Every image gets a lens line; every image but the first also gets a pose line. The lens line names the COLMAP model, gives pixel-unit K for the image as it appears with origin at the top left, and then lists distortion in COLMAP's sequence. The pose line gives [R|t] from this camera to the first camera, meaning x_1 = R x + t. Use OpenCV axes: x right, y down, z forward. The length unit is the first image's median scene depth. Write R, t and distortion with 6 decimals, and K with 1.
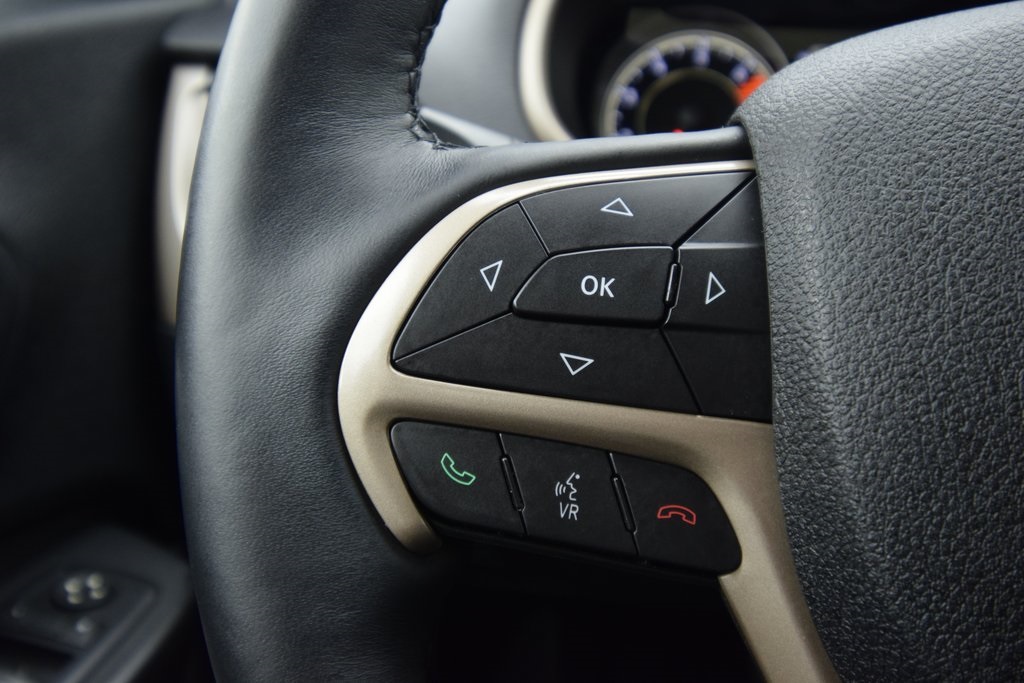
lens RADIAL K [[845.2, 0, 511.6], [0, 845.2, 343.9], [0, 0, 1]] dist [0.005367, -0.003927]
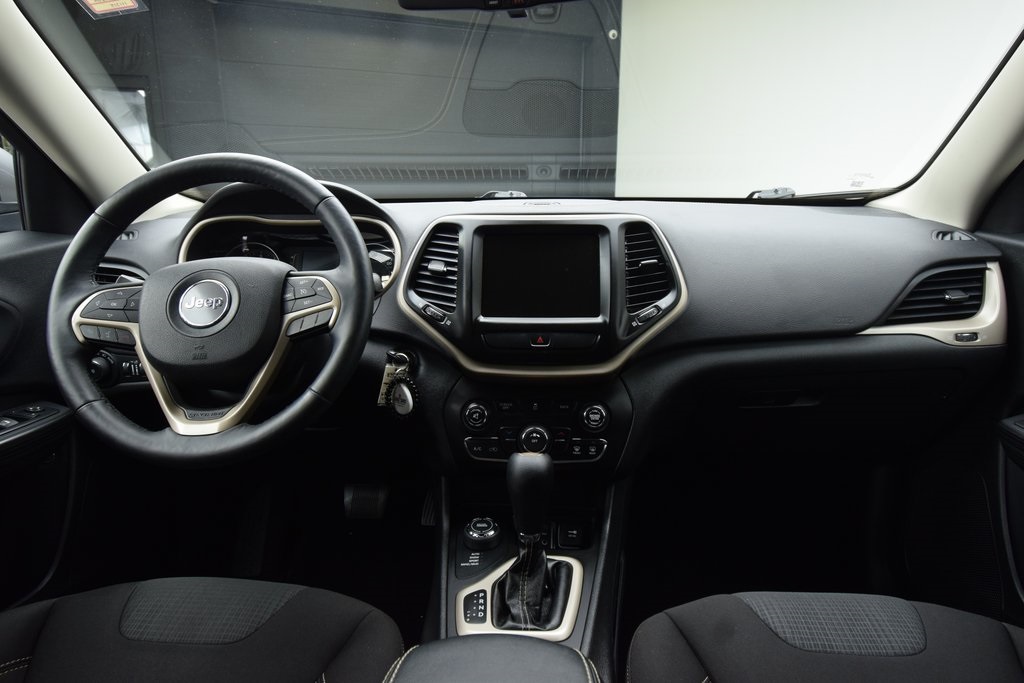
lens RADIAL K [[622.7, 0, 518.5], [0, 622.7, 339.0], [0, 0, 1]] dist [0.001595, 0.000685]
pose [[0.983080, -0.032399, 0.180289, 2.405021], [0.056566, 0.989824, -0.130568, 1.055084], [-0.174224, 0.138557, 0.974909, -4.460362]]
